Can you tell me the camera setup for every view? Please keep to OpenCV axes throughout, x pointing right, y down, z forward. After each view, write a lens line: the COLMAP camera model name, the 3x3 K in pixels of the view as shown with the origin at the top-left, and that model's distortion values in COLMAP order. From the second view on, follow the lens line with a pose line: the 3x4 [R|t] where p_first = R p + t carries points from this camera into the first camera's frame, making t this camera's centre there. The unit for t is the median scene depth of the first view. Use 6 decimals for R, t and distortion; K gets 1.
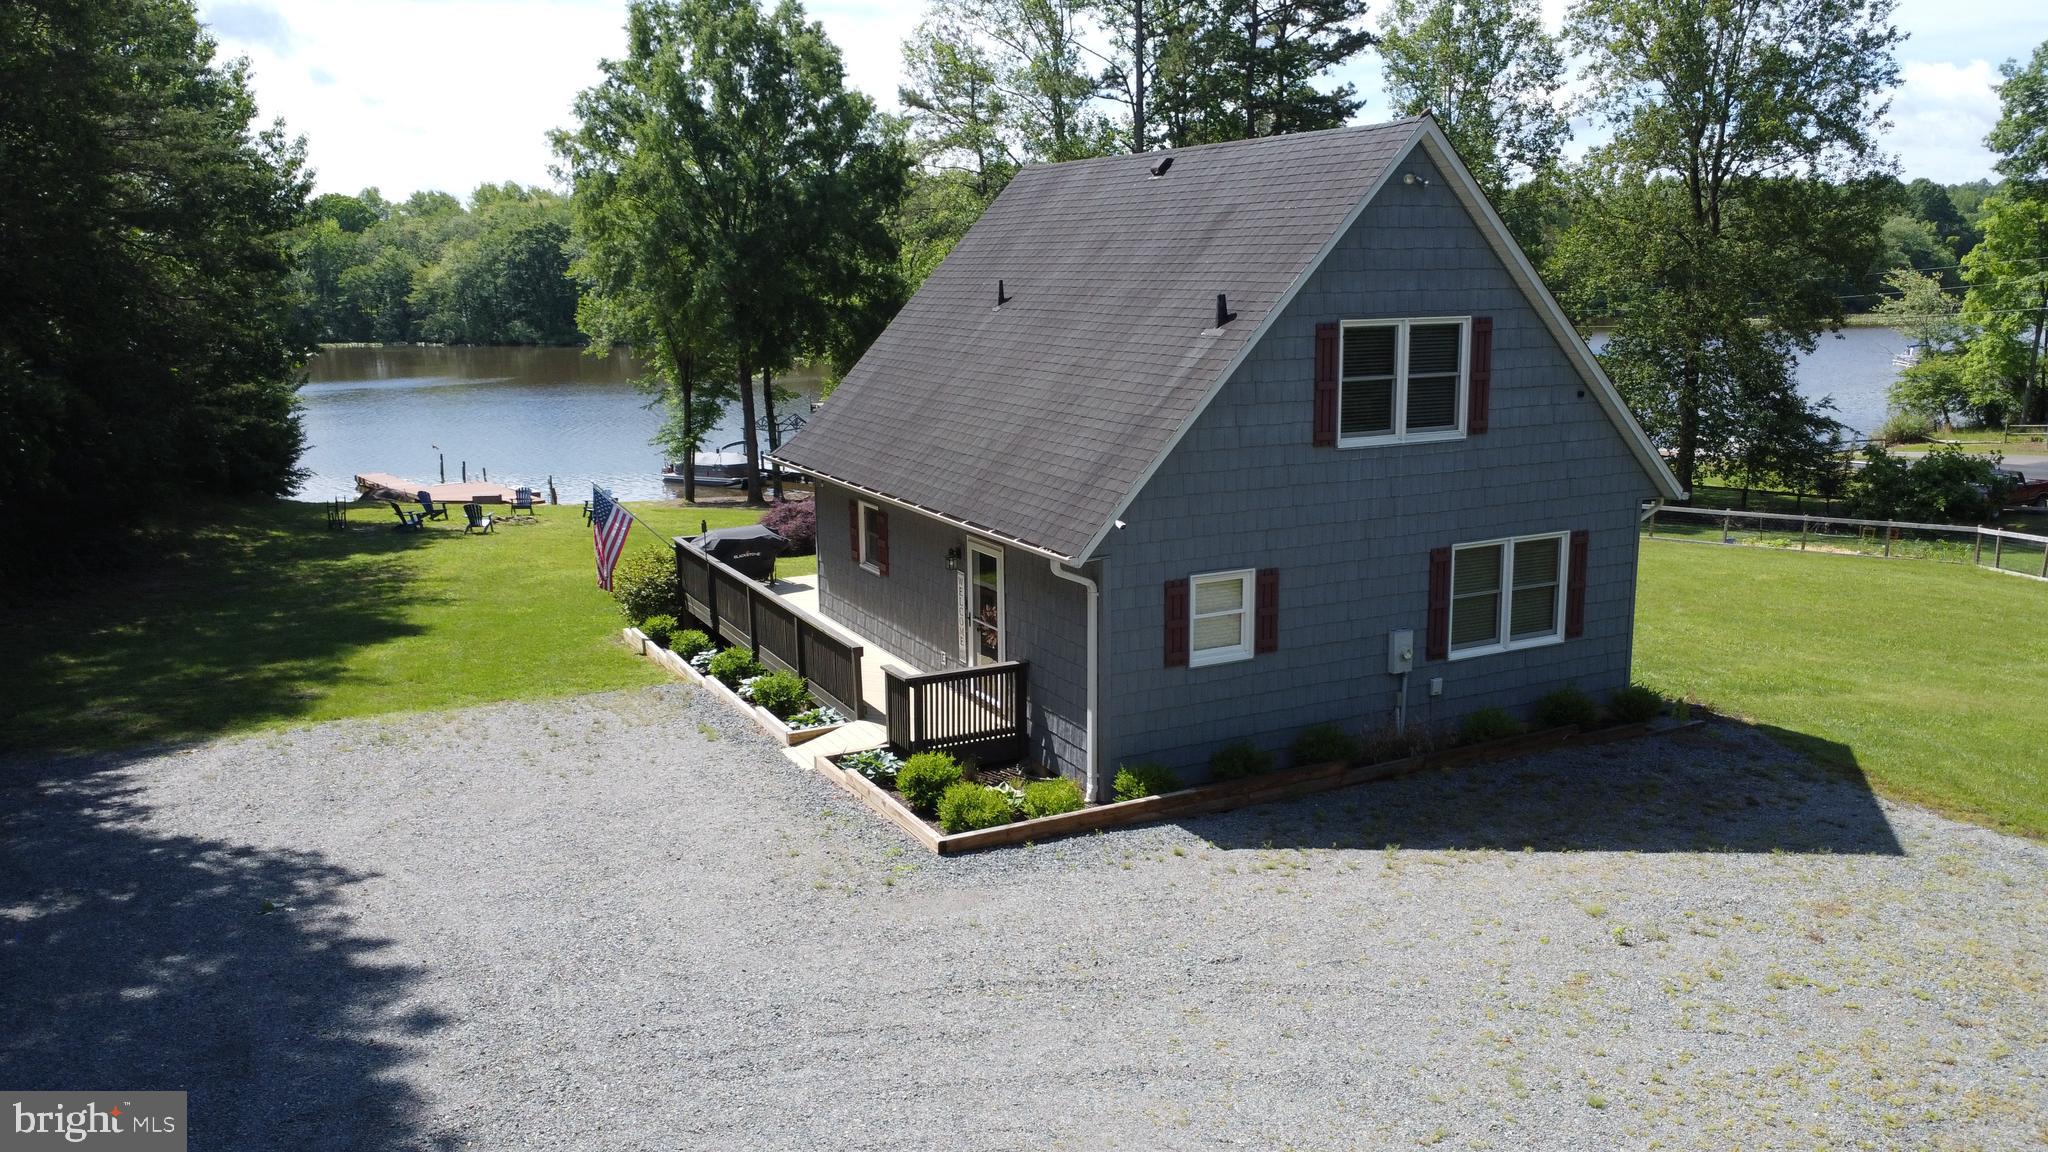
lens RADIAL K [[1545.2, 0, 1020.0], [0, 1545.2, 564.0], [0, 0, 1]] dist [0.006322, -0.000939]
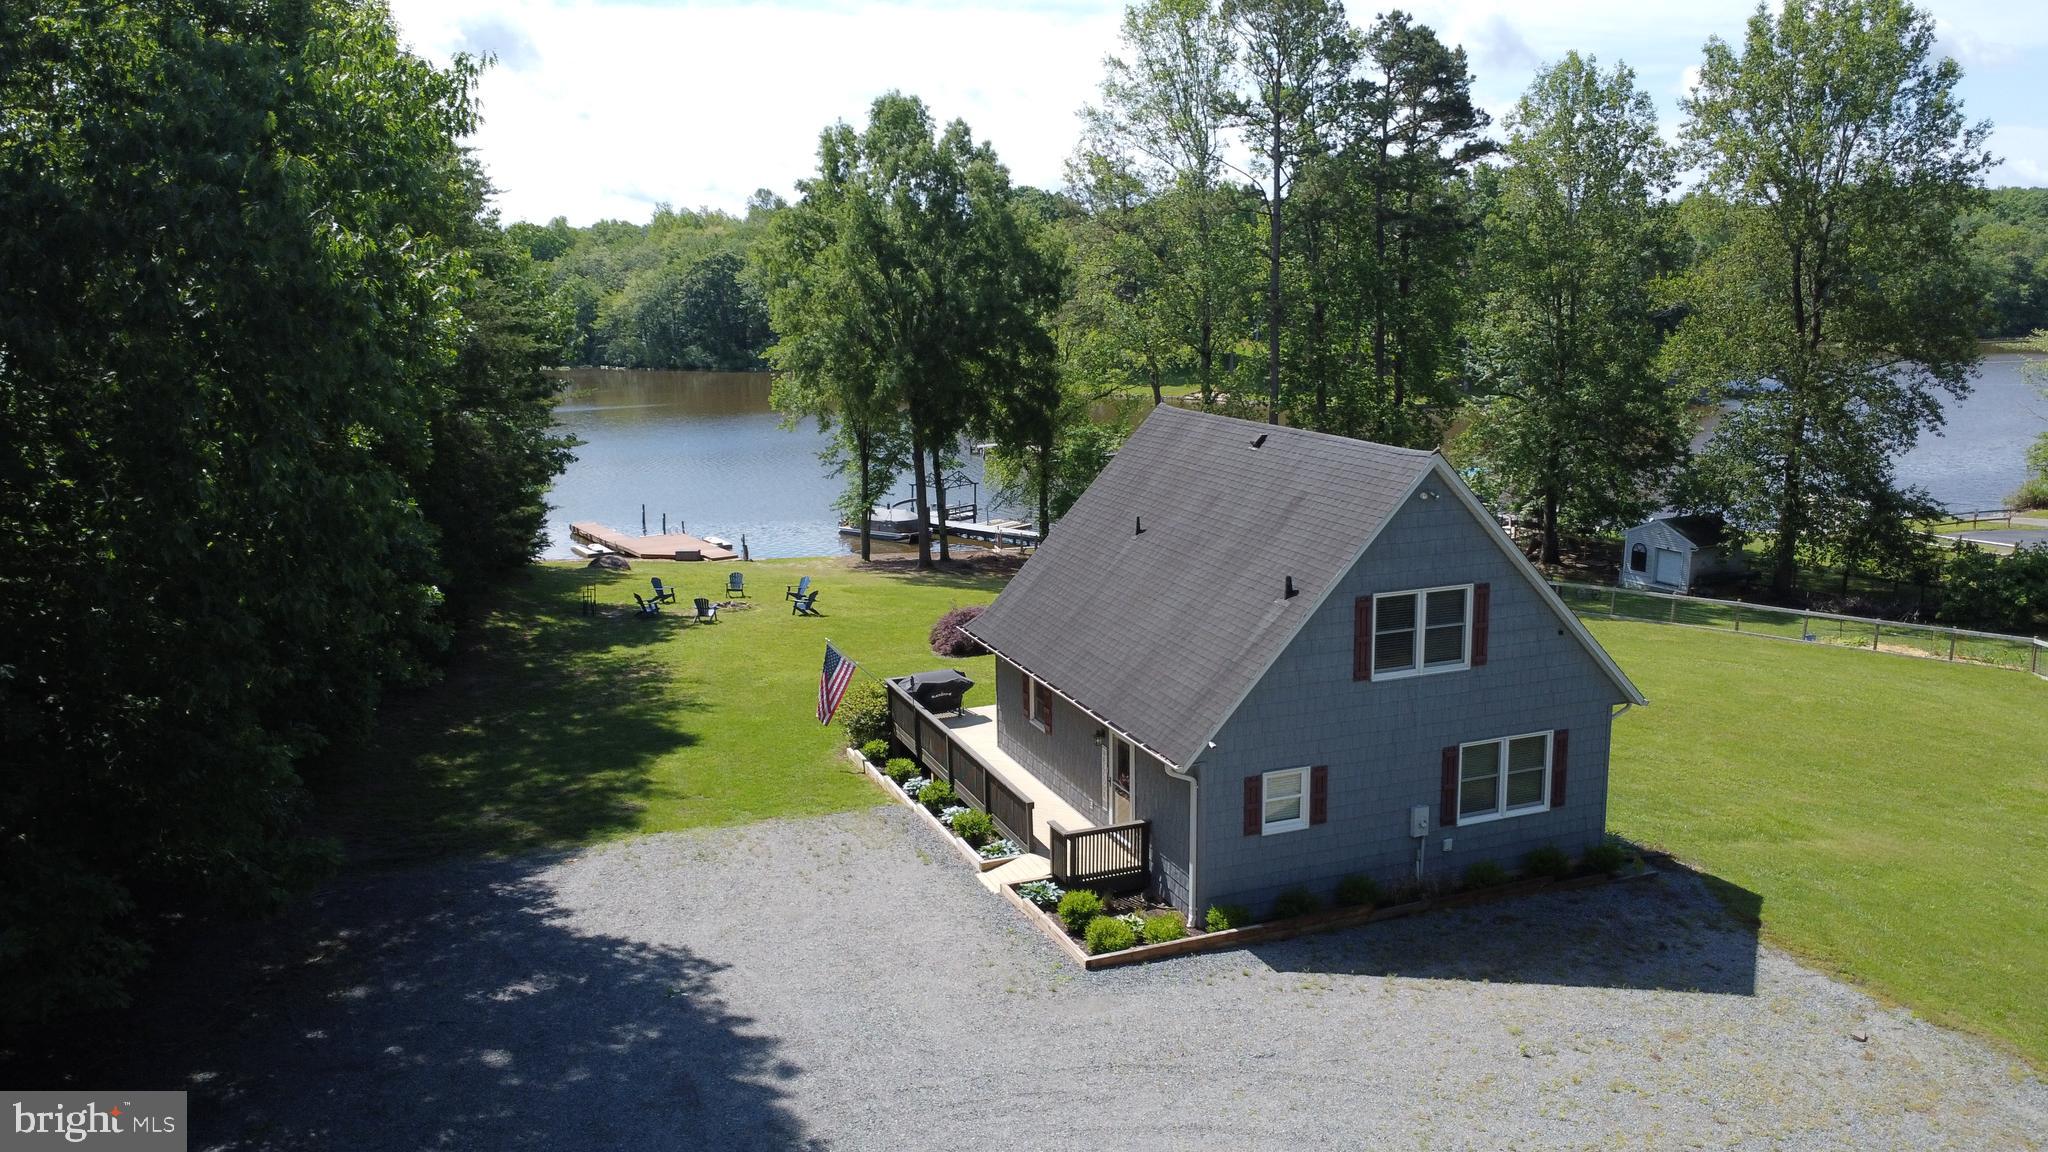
lens RADIAL K [[1545.2, 0, 1020.0], [0, 1545.2, 564.0], [0, 0, 1]] dist [0.006322, -0.000939]
pose [[0.995236, 0.015770, -0.096216, 0.017975], [-0.015781, 0.999875, 0.000644, -0.164185], [0.096215, 0.000878, 0.995360, -0.405430]]
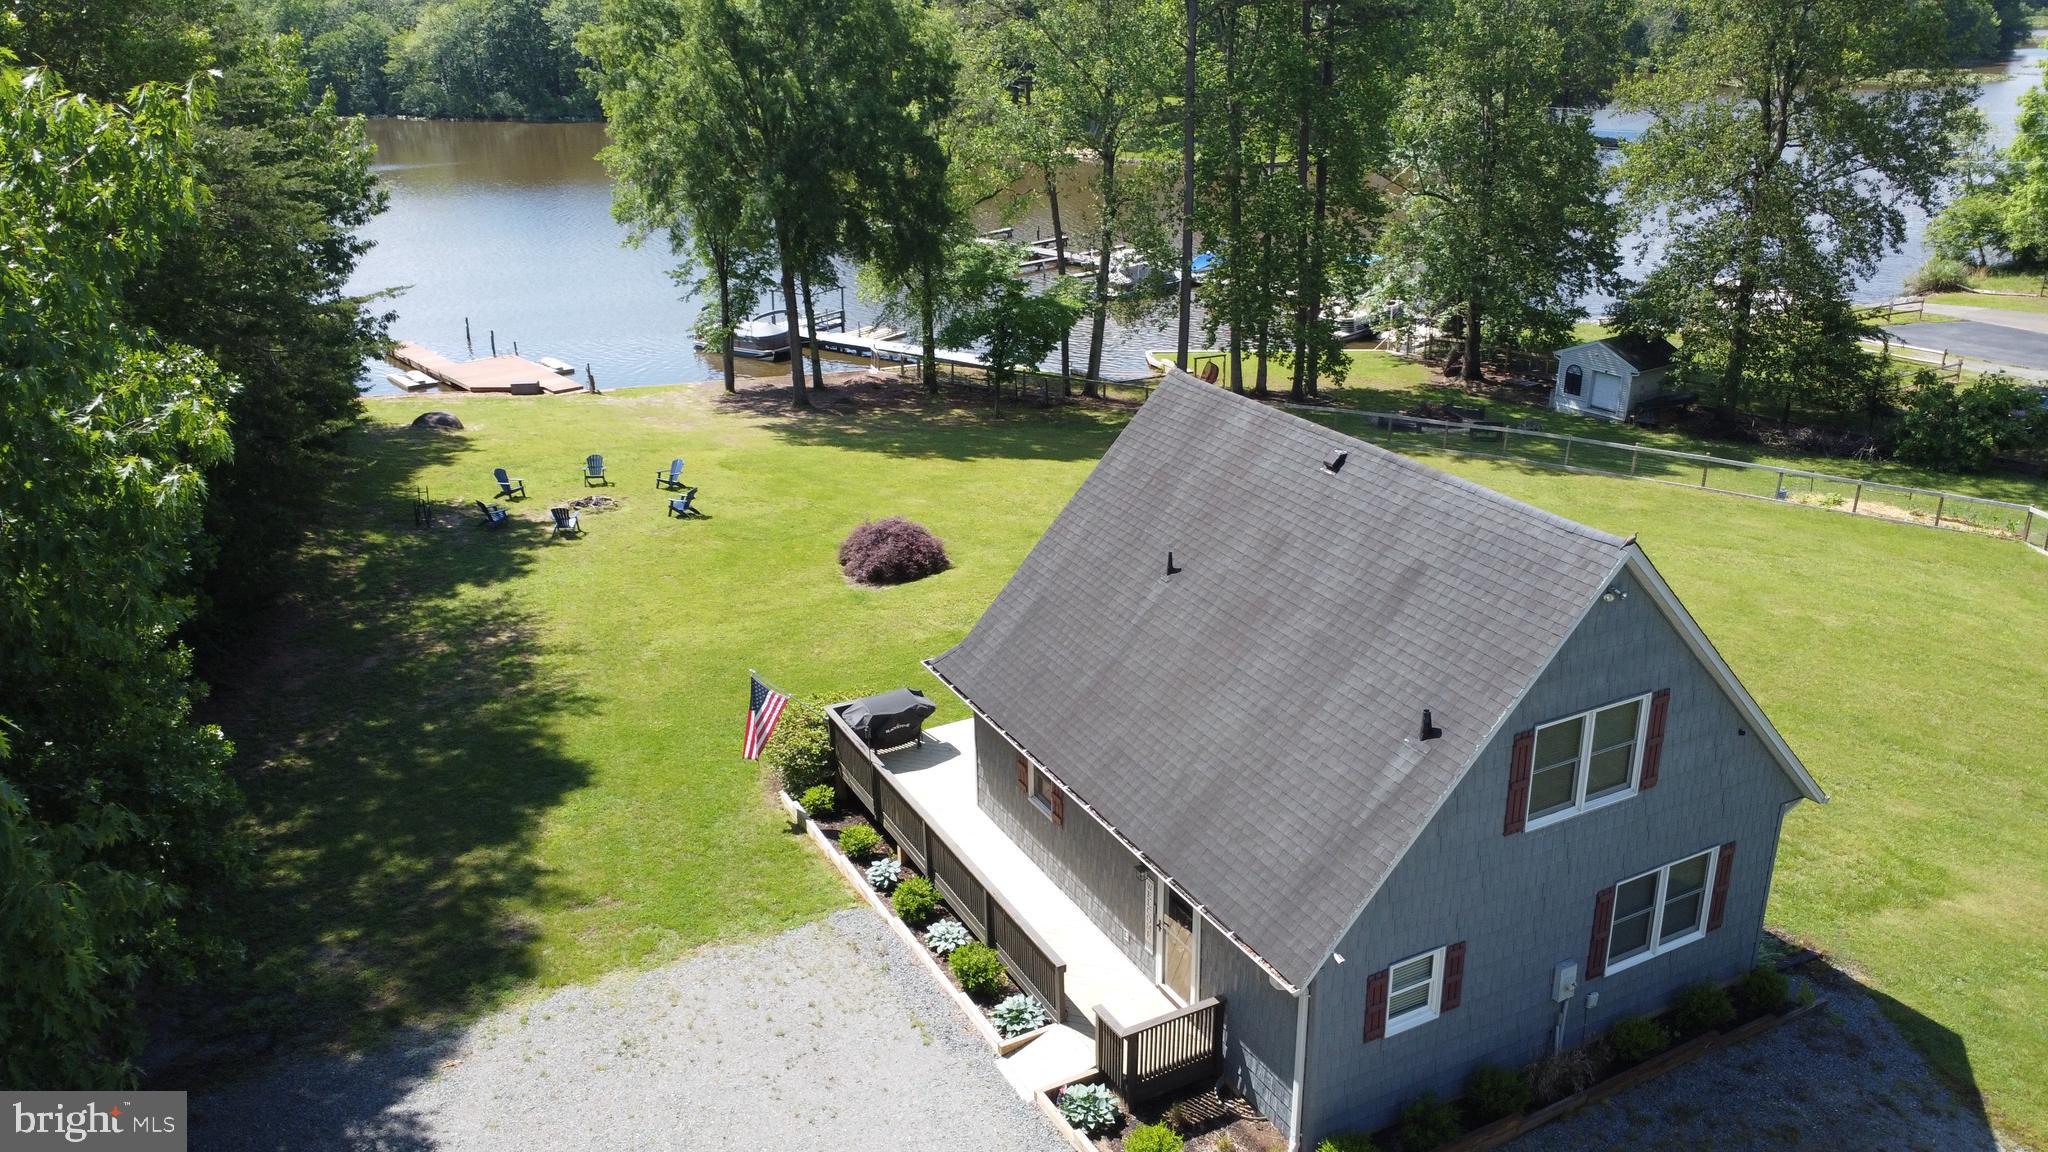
lens RADIAL K [[1545.2, 0, 1020.0], [0, 1545.2, 564.0], [0, 0, 1]] dist [0.006322, -0.000939]
pose [[0.999952, -0.006670, 0.007190, -0.139791], [0.005343, 0.985275, 0.170894, -0.409257], [-0.008224, -0.170847, 0.985263, -0.022621]]
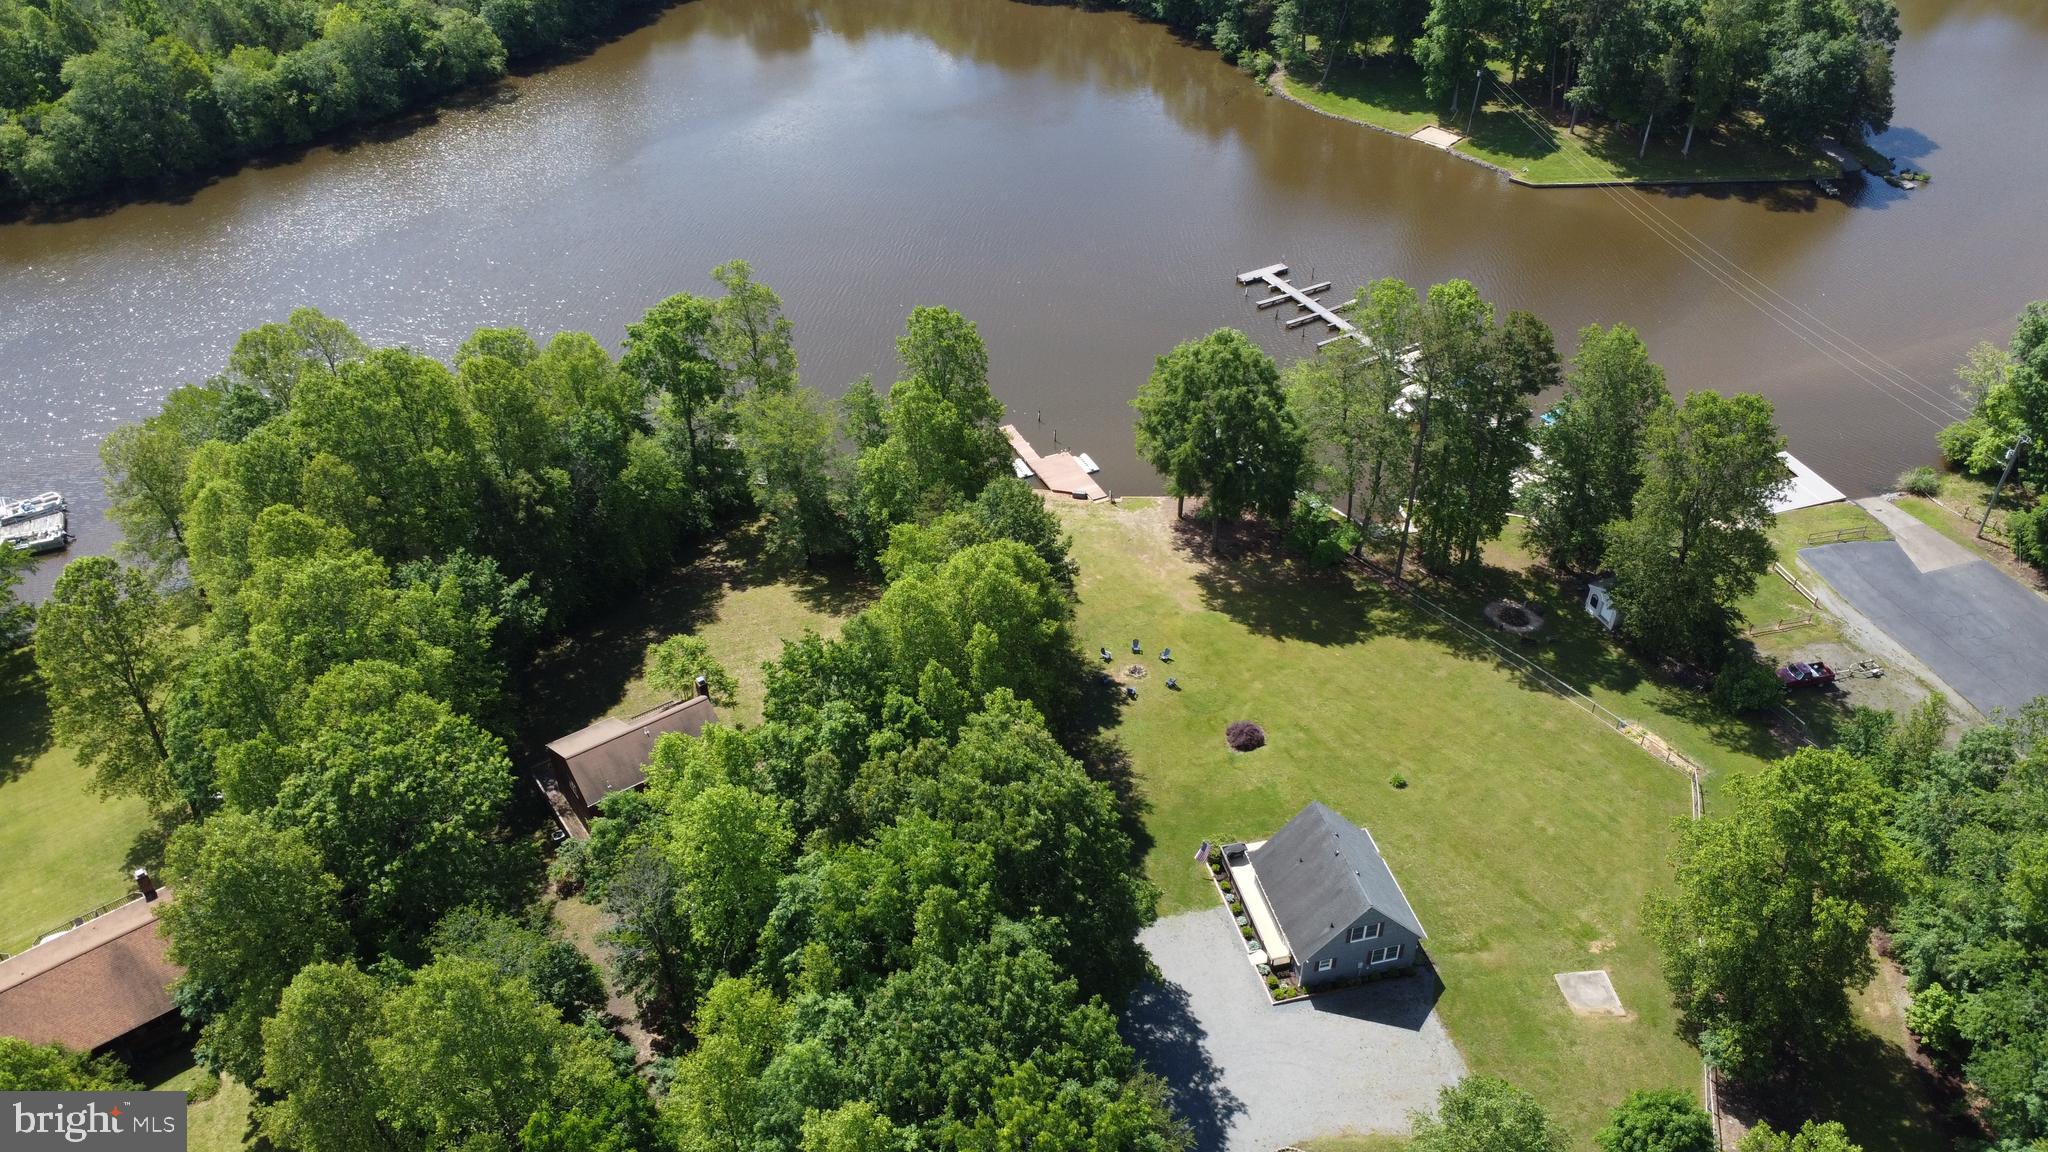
lens RADIAL K [[1545.2, 0, 1020.0], [0, 1545.2, 564.0], [0, 0, 1]] dist [0.006322, -0.000939]
pose [[0.969966, 0.134634, -0.202581, -0.011251], [-0.036705, 0.904324, 0.425265, -3.393201], [0.240454, -0.405057, 0.882106, -3.429040]]
